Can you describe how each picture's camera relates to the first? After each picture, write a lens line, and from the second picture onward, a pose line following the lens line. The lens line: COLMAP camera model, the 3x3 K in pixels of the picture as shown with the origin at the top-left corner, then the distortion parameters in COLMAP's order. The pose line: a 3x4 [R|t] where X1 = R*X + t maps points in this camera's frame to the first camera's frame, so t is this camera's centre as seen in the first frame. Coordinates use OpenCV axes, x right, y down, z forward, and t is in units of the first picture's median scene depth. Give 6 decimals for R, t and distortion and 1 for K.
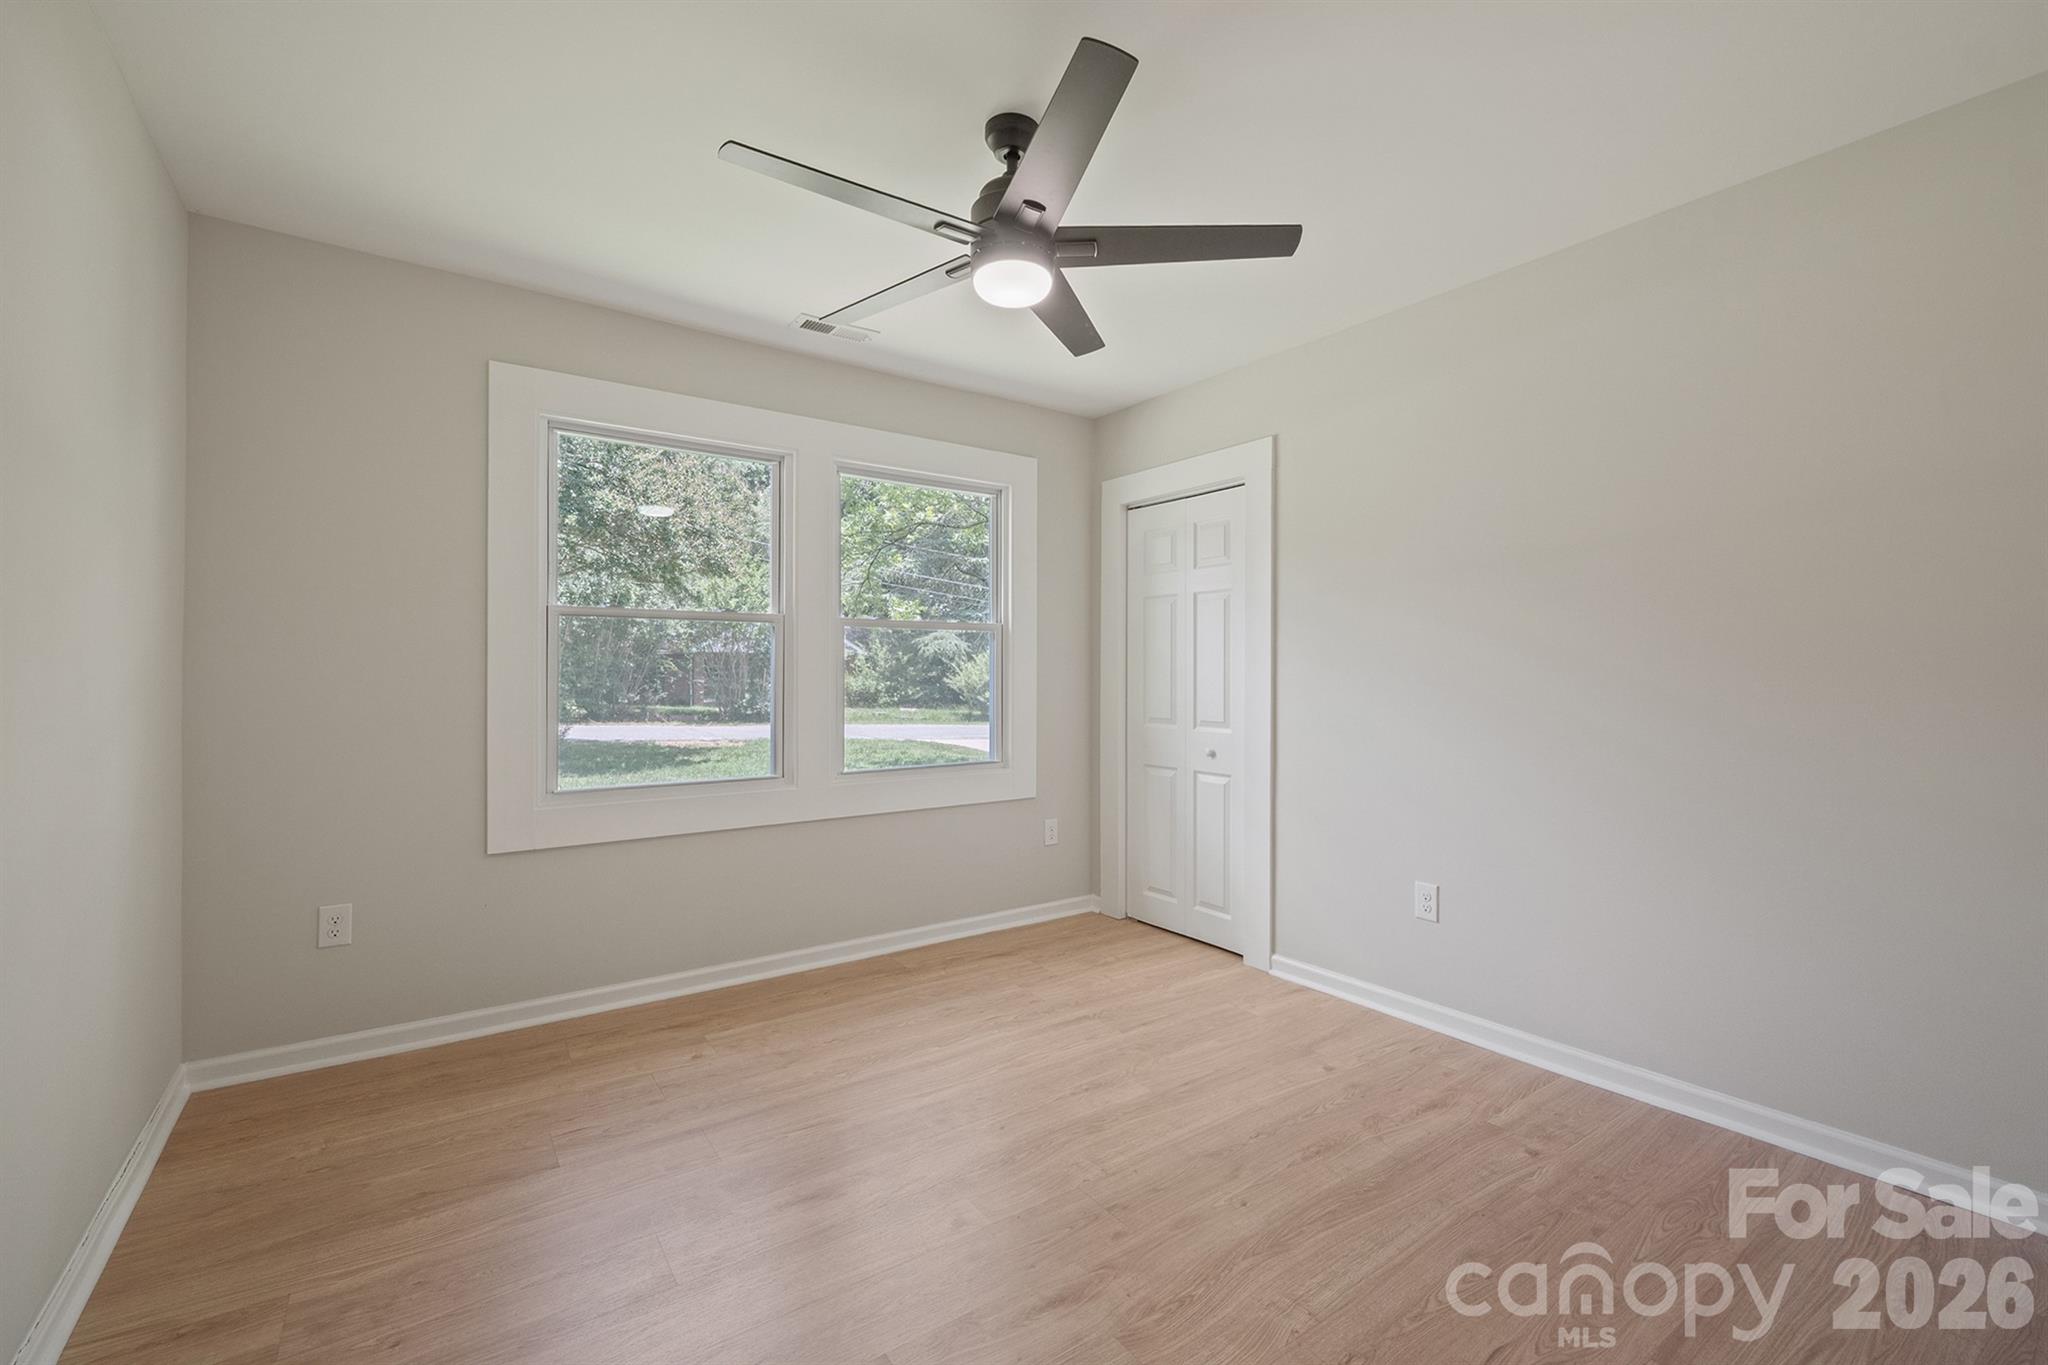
lens RADIAL K [[870.7, 0, 1024.2], [0, 870.7, 678.2], [0, 0, 1]] dist [-0.008250, -0.000363]
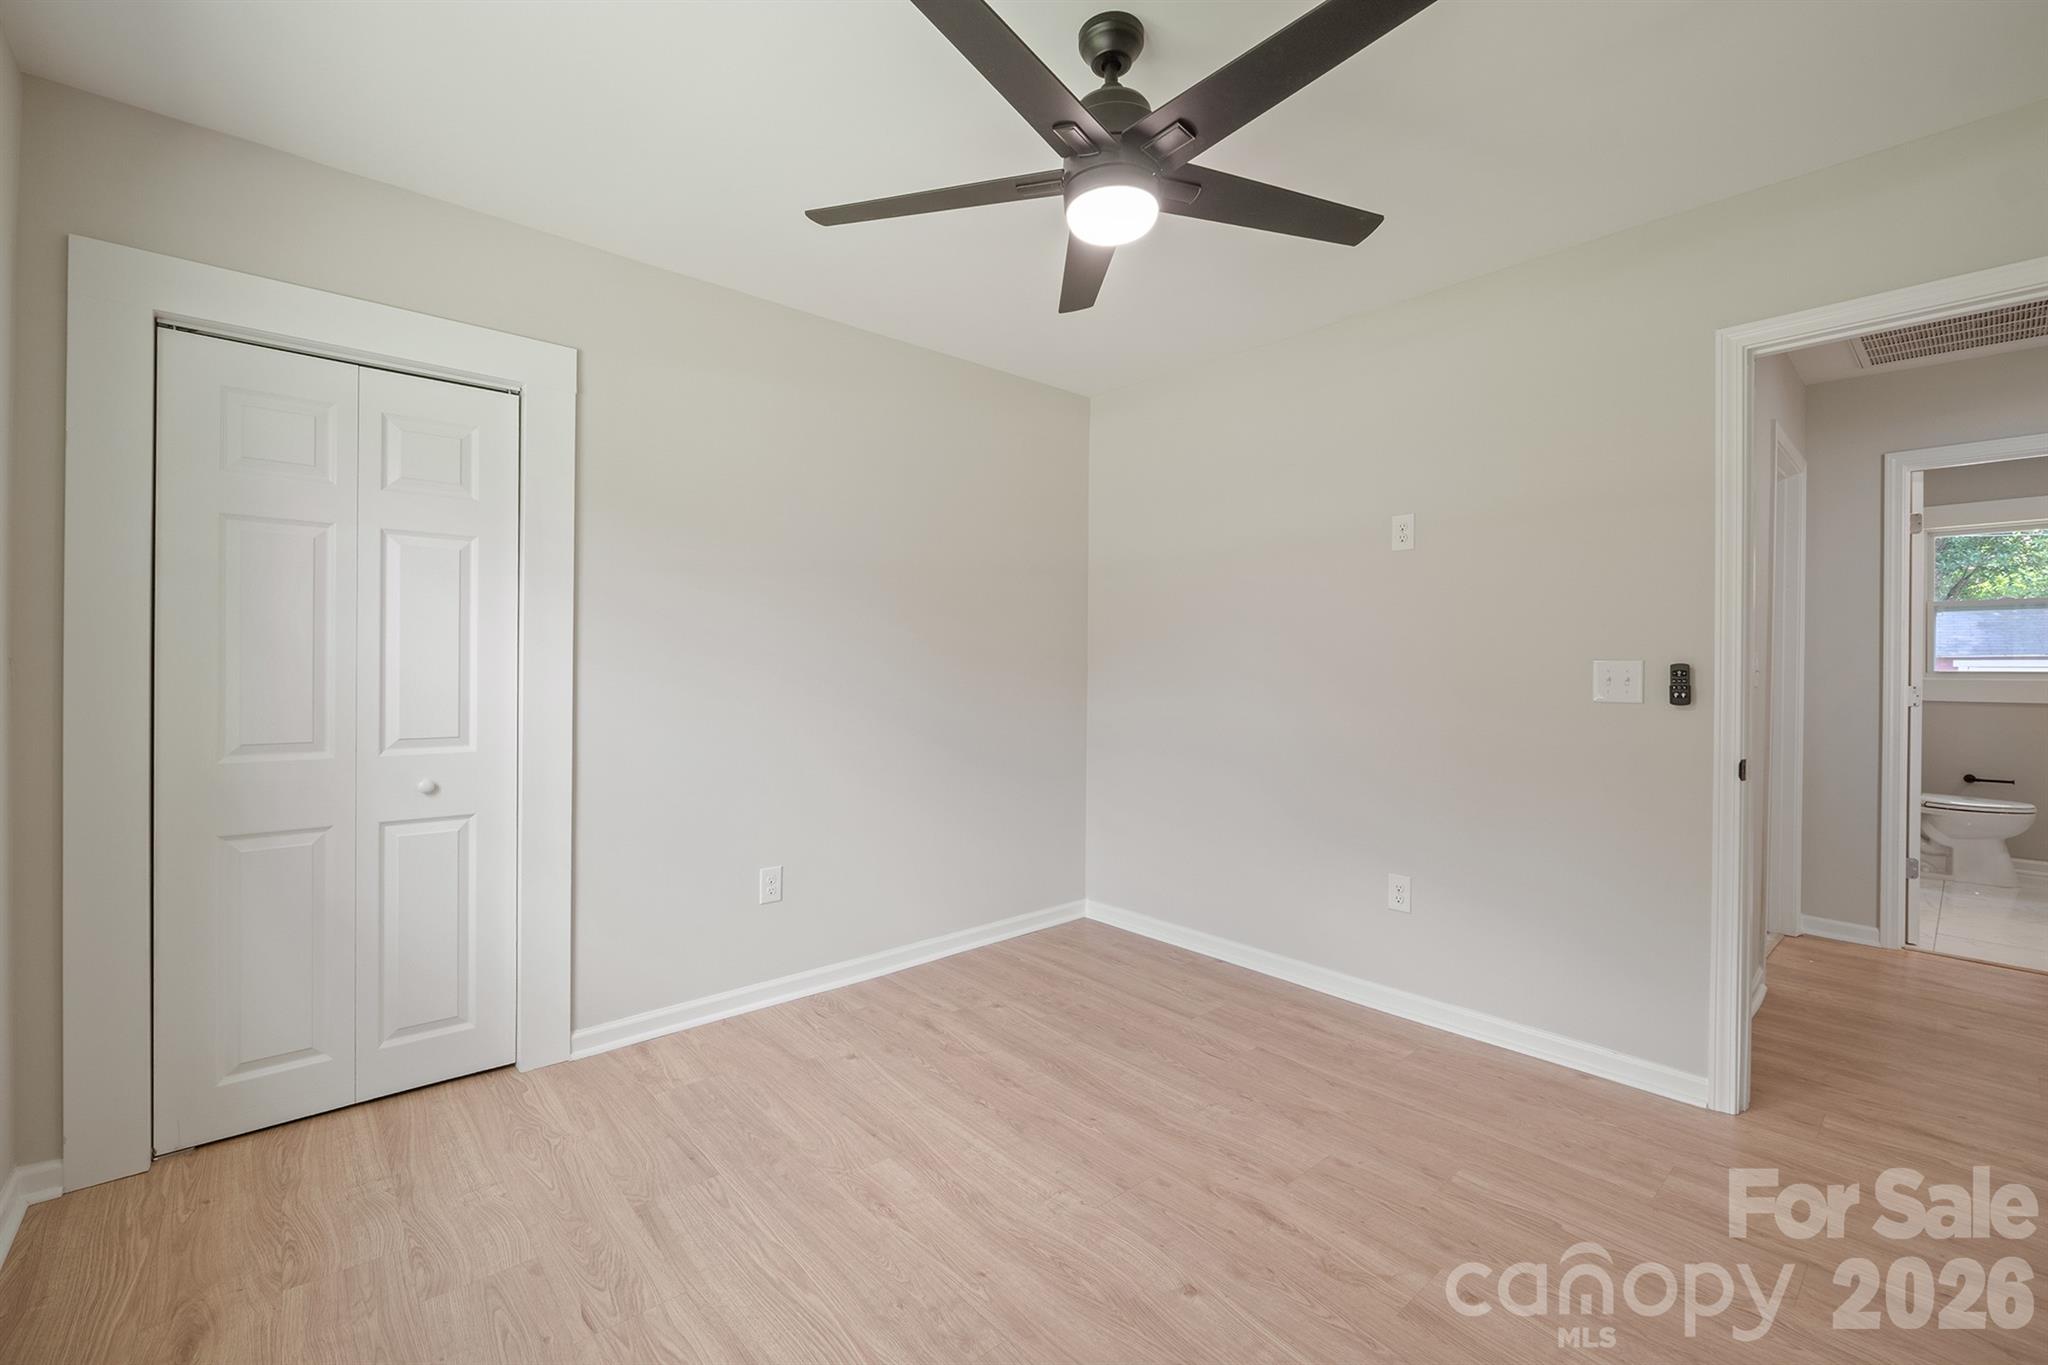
lens RADIAL K [[859.8, 0, 1026.8], [0, 859.8, 668.2], [0, 0, 1]] dist [-0.004374, -0.000033]
pose [[-0.112743, -0.004601, 0.993614, -0.584899], [-0.002764, 0.999987, 0.004317, -0.006934], [-0.993620, -0.002259, -0.112754, 0.801825]]
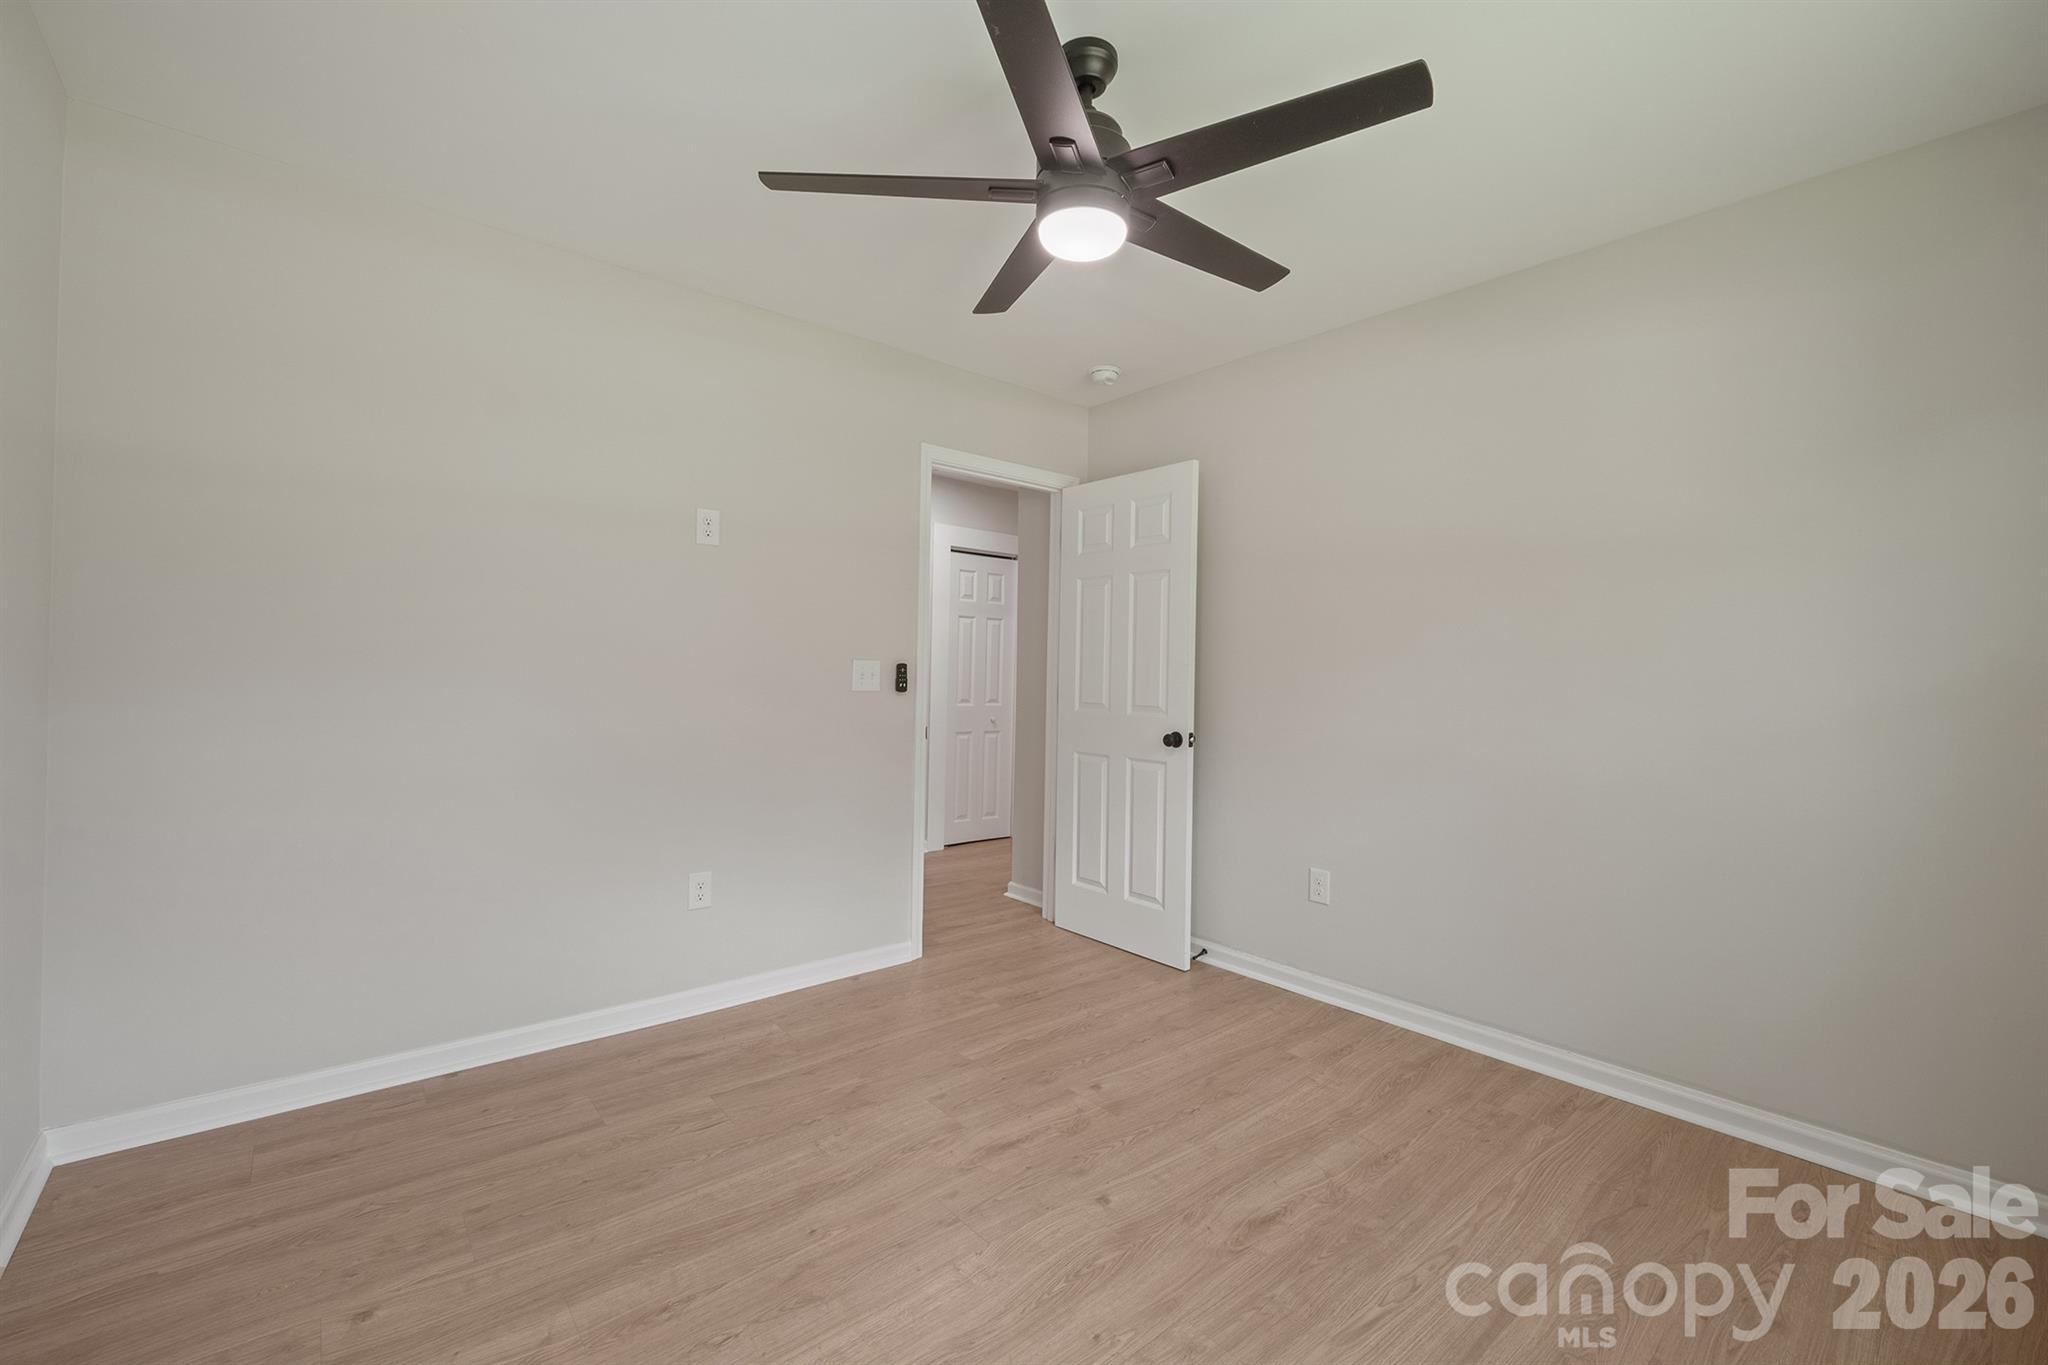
lens RADIAL K [[851.1, 0, 1022.9], [0, 851.1, 699.8], [0, 0, 1]] dist [-0.012936, 0.000116]
pose [[-0.996240, -0.013644, -0.085559, 0.073613], [-0.017014, 0.999103, 0.038775, -0.007857], [0.084953, 0.040084, -0.995578, 1.255336]]
